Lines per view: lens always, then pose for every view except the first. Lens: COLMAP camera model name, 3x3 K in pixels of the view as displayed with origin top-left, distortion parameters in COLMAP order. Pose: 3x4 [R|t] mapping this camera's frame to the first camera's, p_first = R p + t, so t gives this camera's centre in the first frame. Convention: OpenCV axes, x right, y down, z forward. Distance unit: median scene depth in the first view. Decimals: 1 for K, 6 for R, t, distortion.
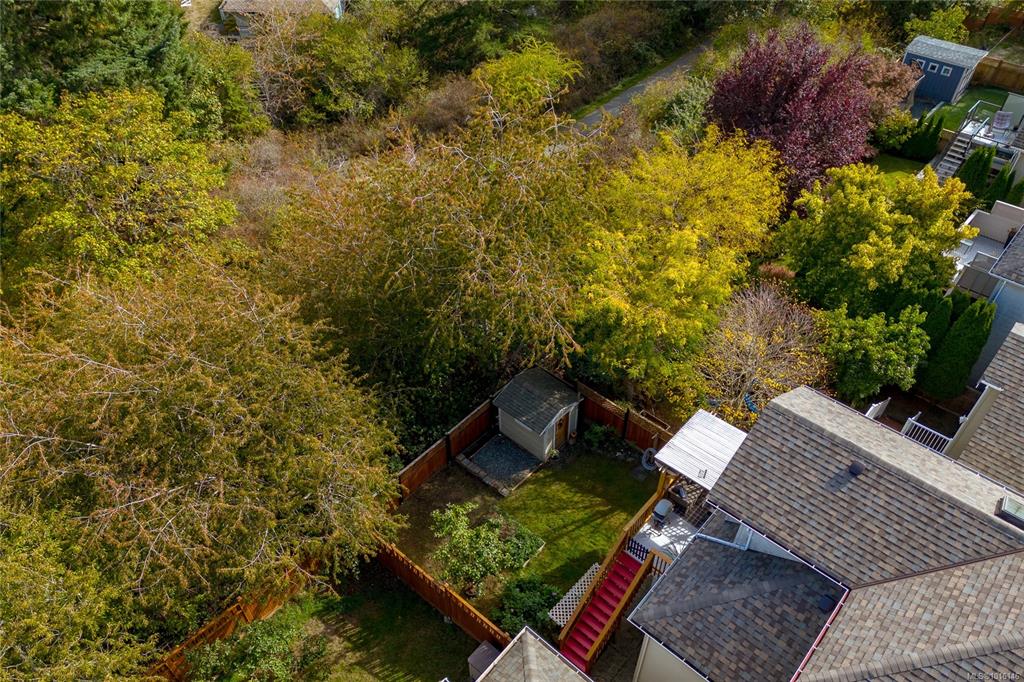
lens RADIAL K [[758.9, 0, 509.8], [0, 758.9, 341.5], [0, 0, 1]] dist [0.047627, -0.020392]
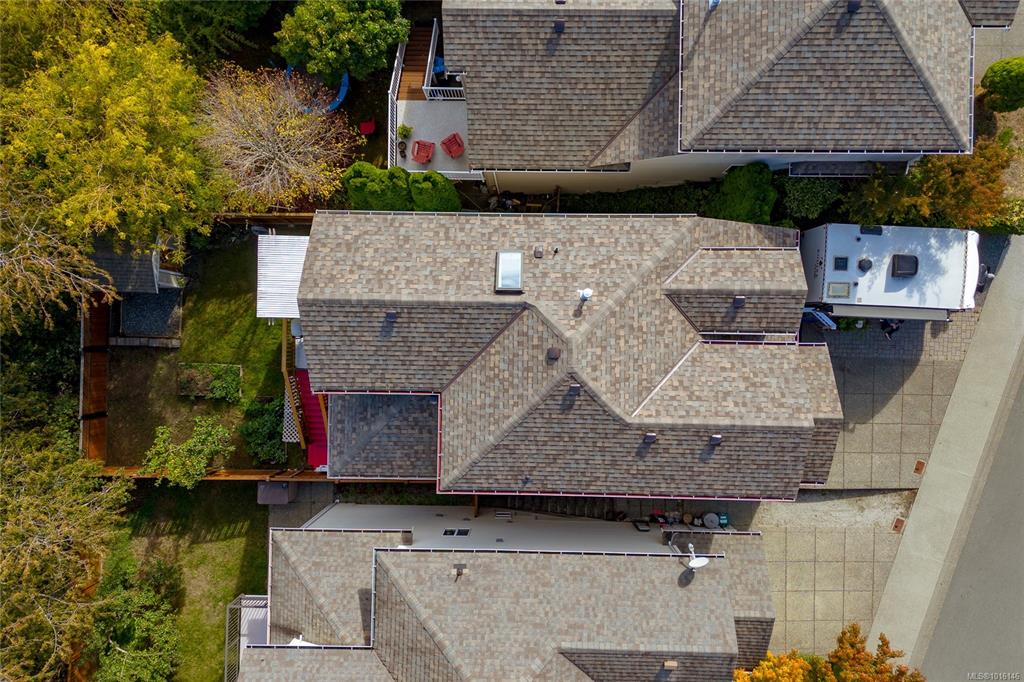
lens RADIAL K [[758.9, 0, 514.5], [0, 758.9, 349.2], [0, 0, 1]] dist [0.047627, -0.020392]
pose [[0.752323, -0.658774, 0.005185, 0.540215], [0.470656, 0.542966, 0.695465, -0.495520], [-0.460970, -0.520774, 0.718541, 0.078214]]
